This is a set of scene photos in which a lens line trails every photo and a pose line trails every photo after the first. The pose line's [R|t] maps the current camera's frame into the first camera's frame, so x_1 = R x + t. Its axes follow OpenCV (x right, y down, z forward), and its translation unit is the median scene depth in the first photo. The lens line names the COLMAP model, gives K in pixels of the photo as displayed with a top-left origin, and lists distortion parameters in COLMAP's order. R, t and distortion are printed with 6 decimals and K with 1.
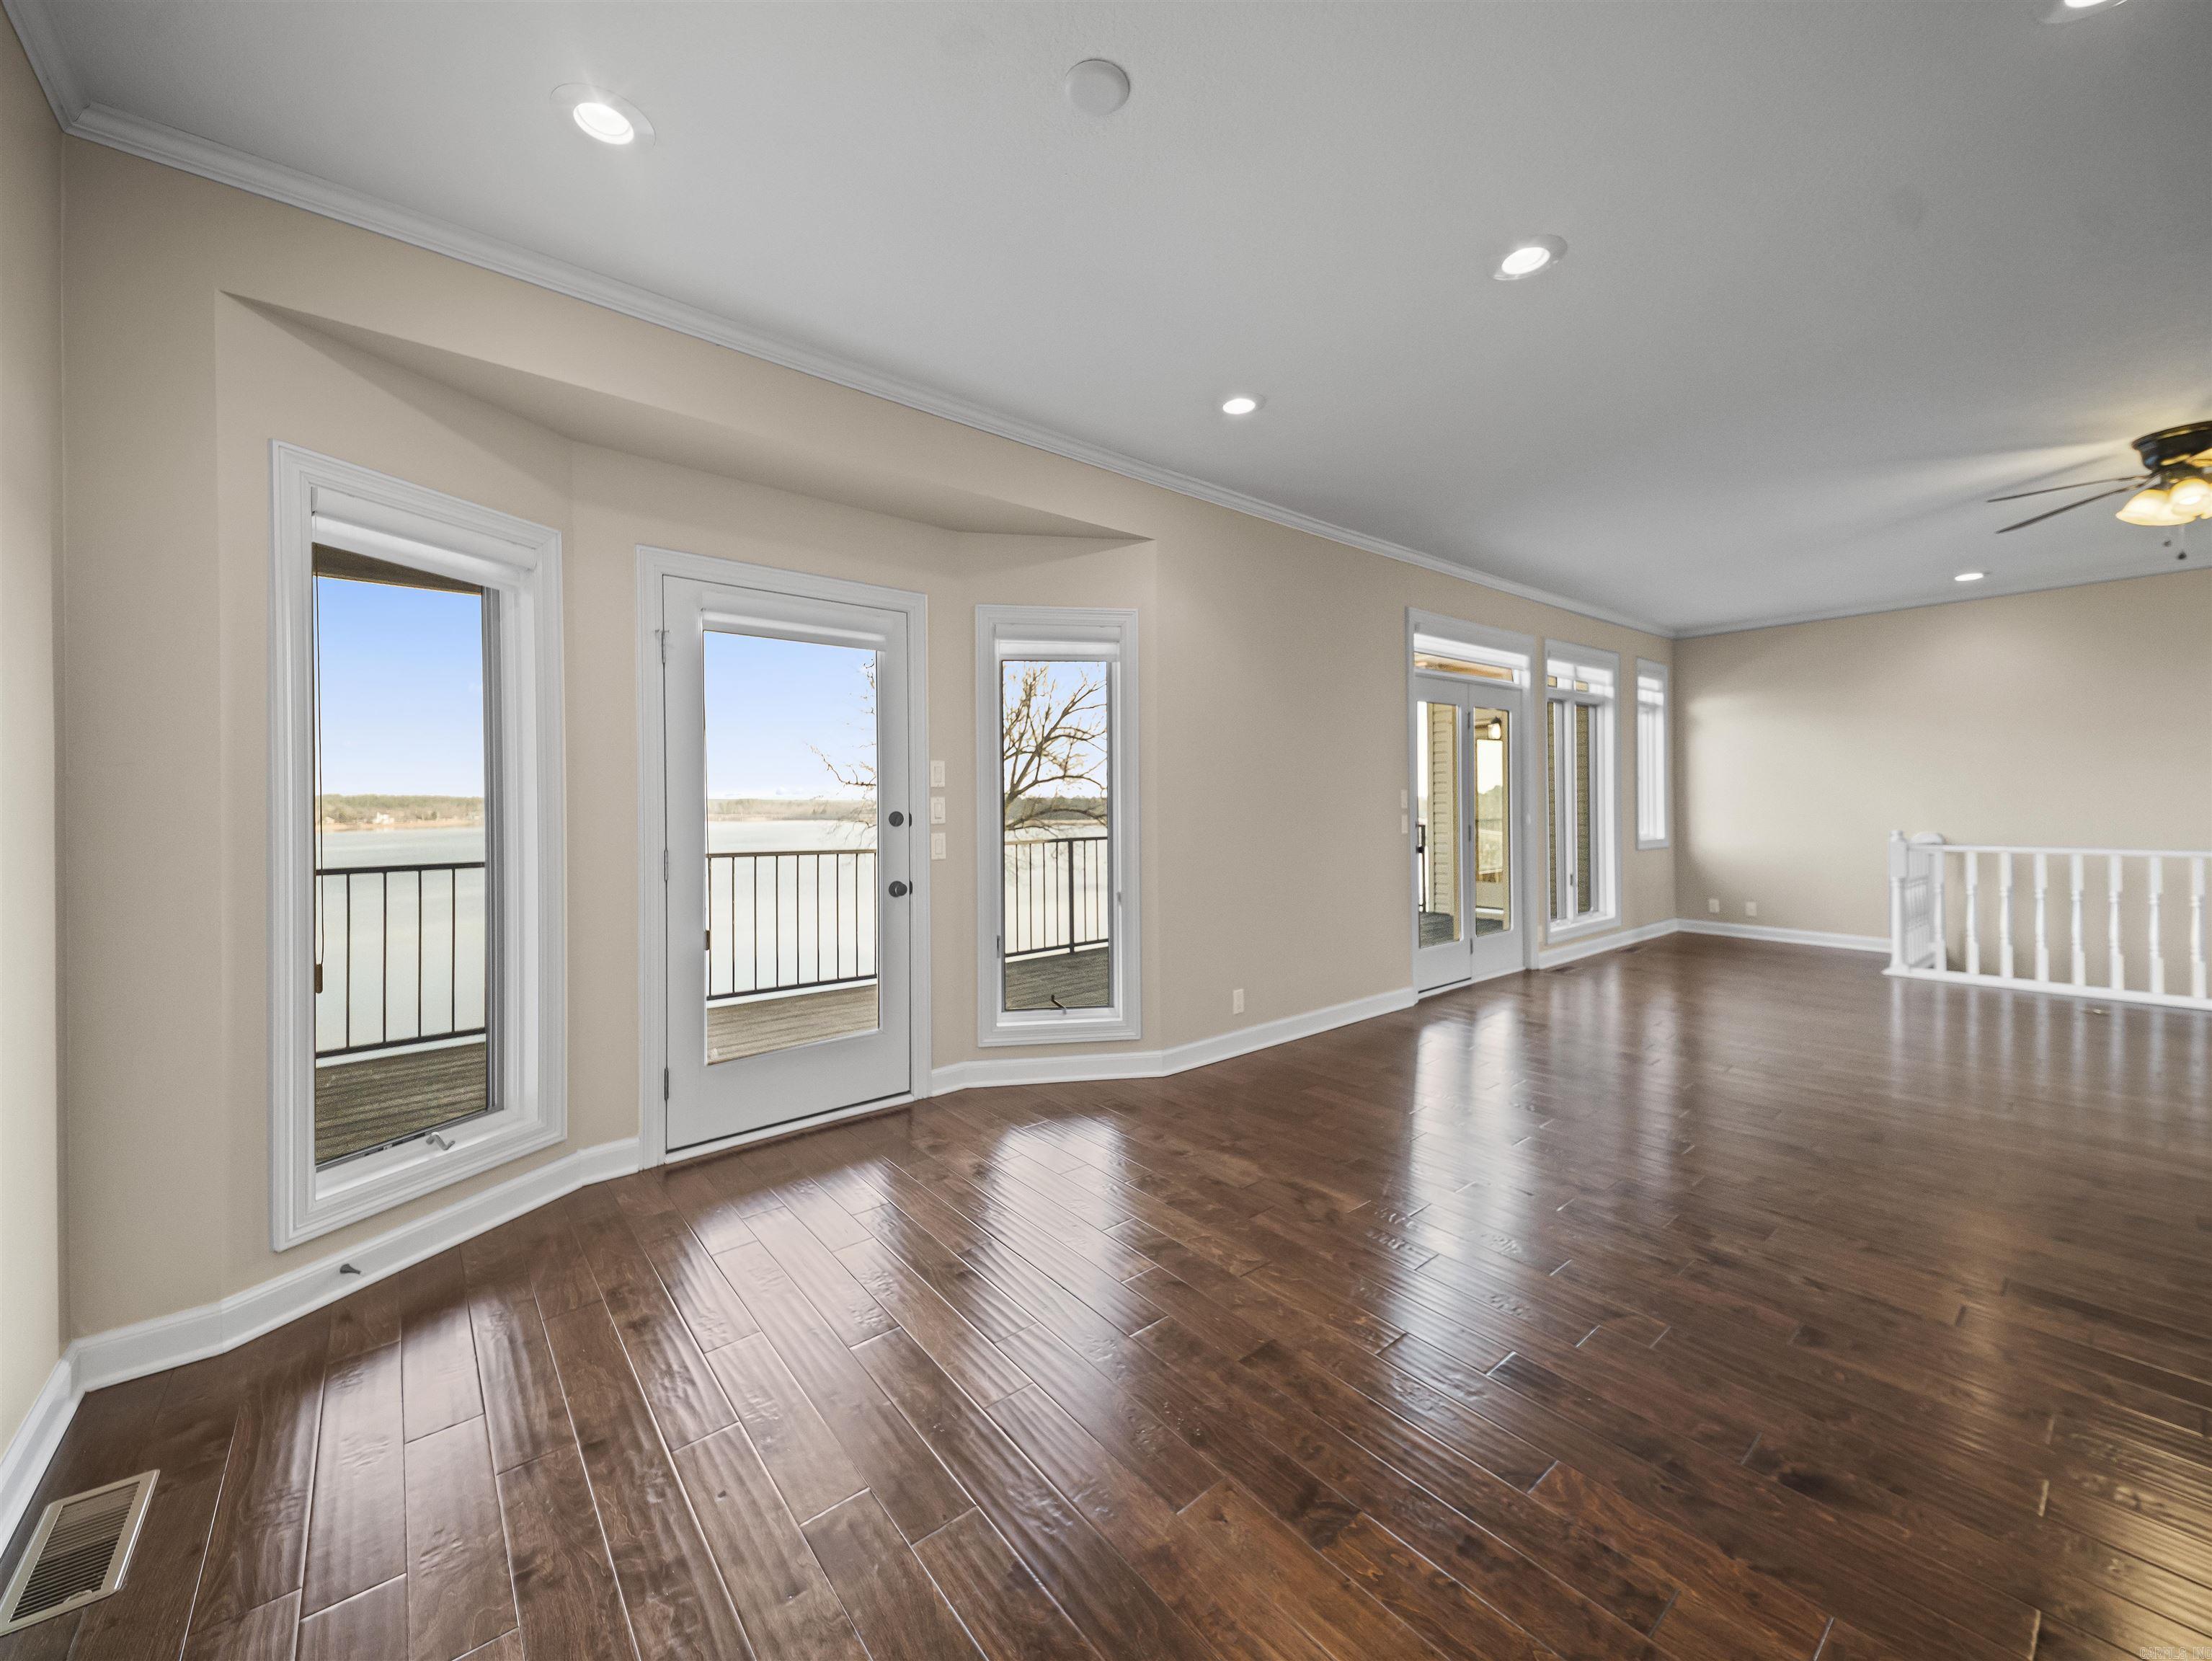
lens RADIAL K [[855.6, 0, 1103.2], [0, 855.6, 802.4], [0, 0, 1]] dist [0.046474, -0.015666]
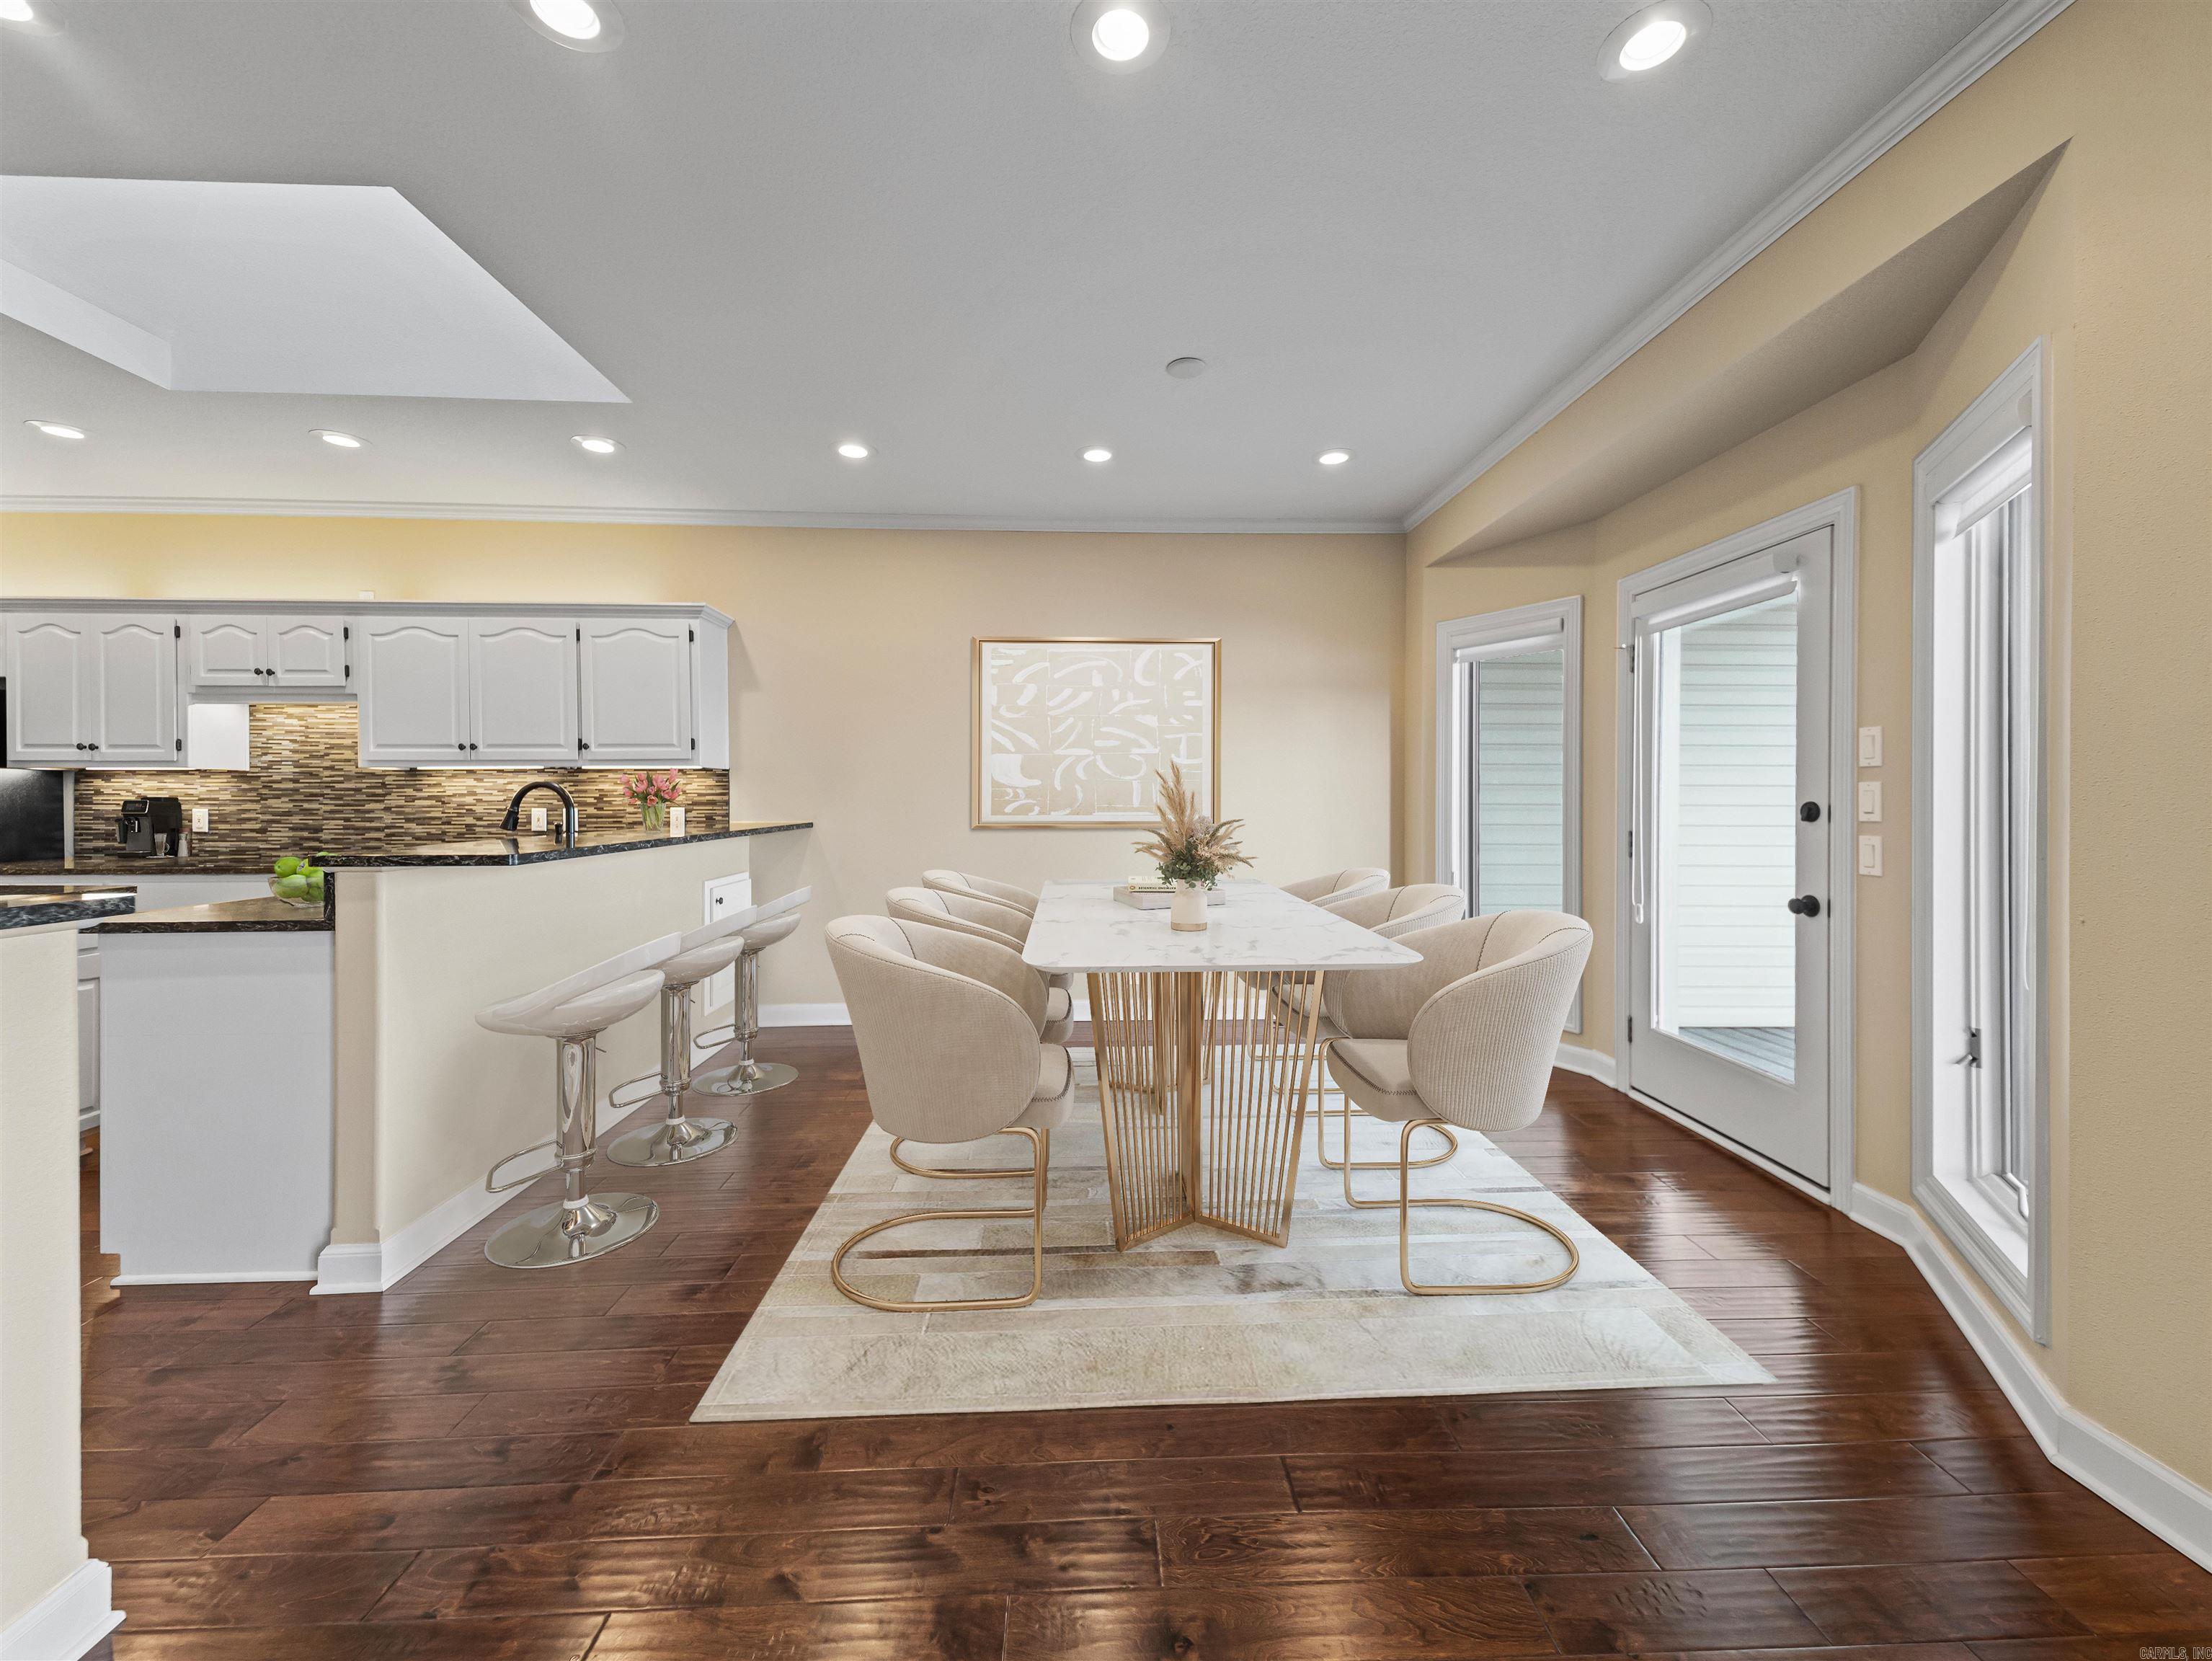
lens RADIAL K [[855.6, 0, 1103.2], [0, 855.6, 802.4], [0, 0, 1]] dist [0.046474, -0.015666]
pose [[-0.611115, 0.012361, -0.791445, 0.679528], [0.008232, 0.999923, 0.009260, -0.000870], [0.791499, -0.000856, -0.611170, 0.908370]]
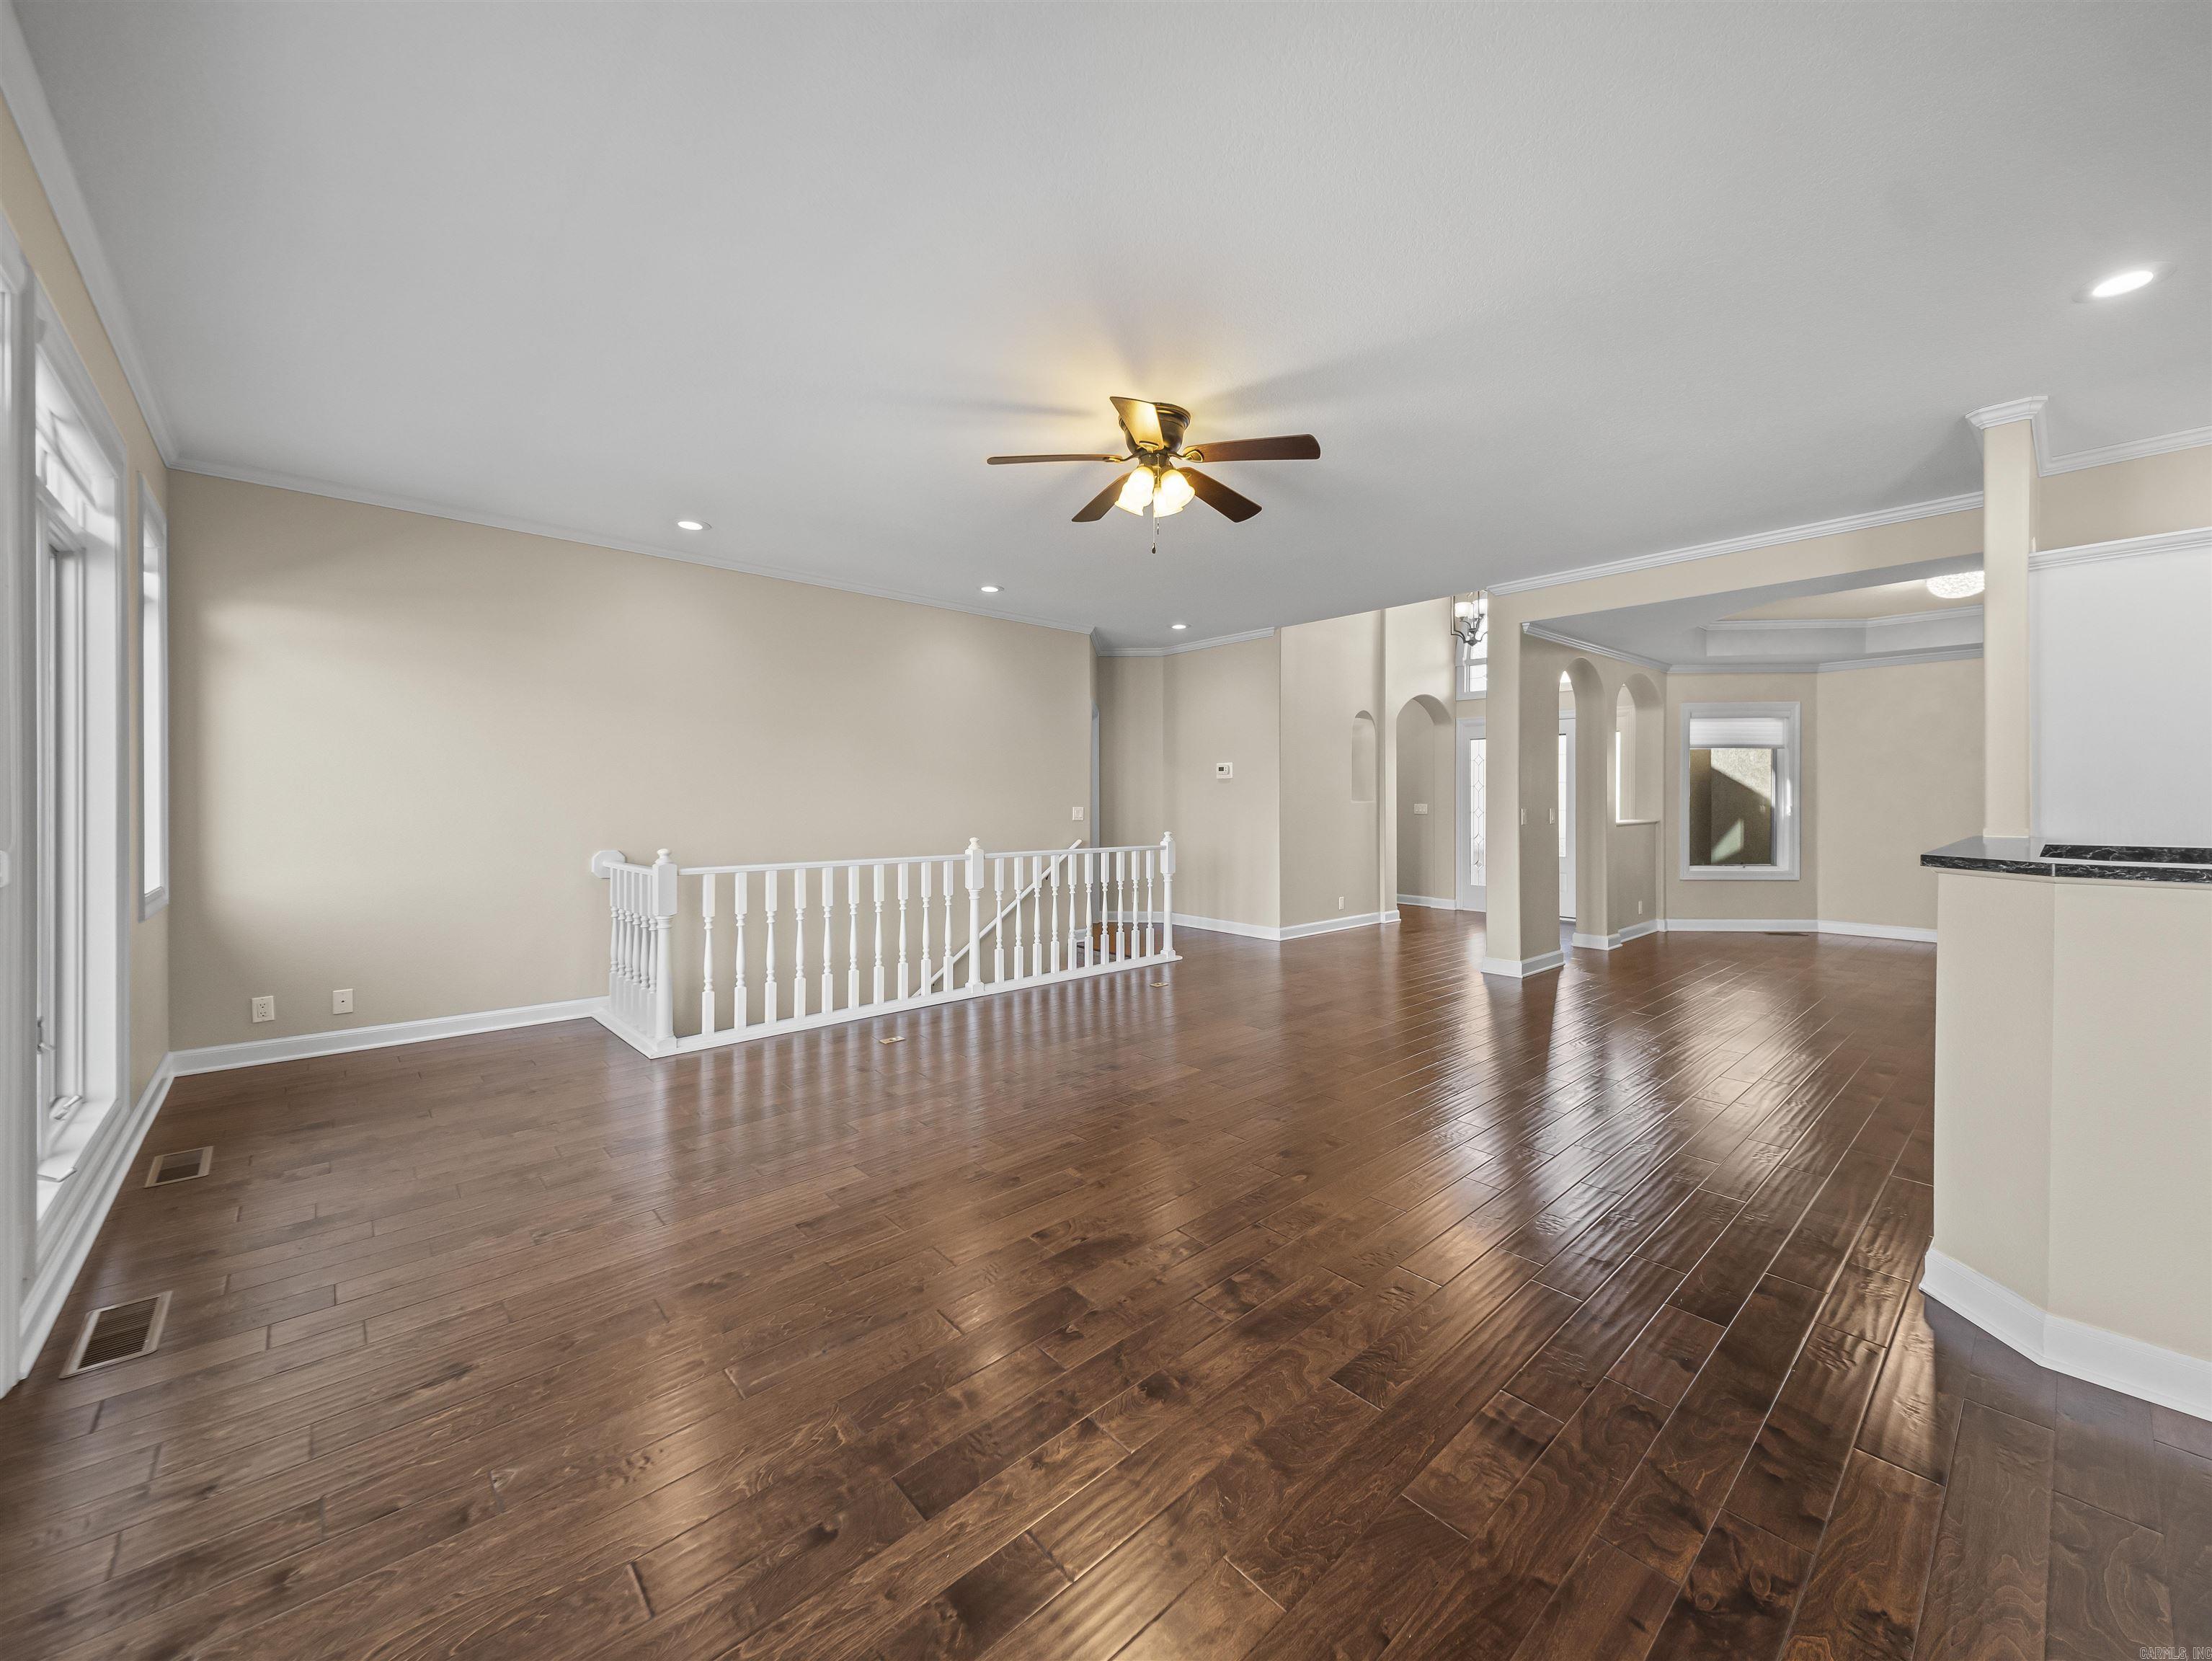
lens RADIAL K [[860.3, 0, 1116.2], [0, 860.3, 798.3], [0, 0, 1]] dist [0.040854, -0.000169]
pose [[-0.047247, 0.014844, 0.998773, 0.284178], [0.002636, 0.999888, -0.014736, 0.002929], [-0.998880, 0.001937, -0.047281, 1.050502]]
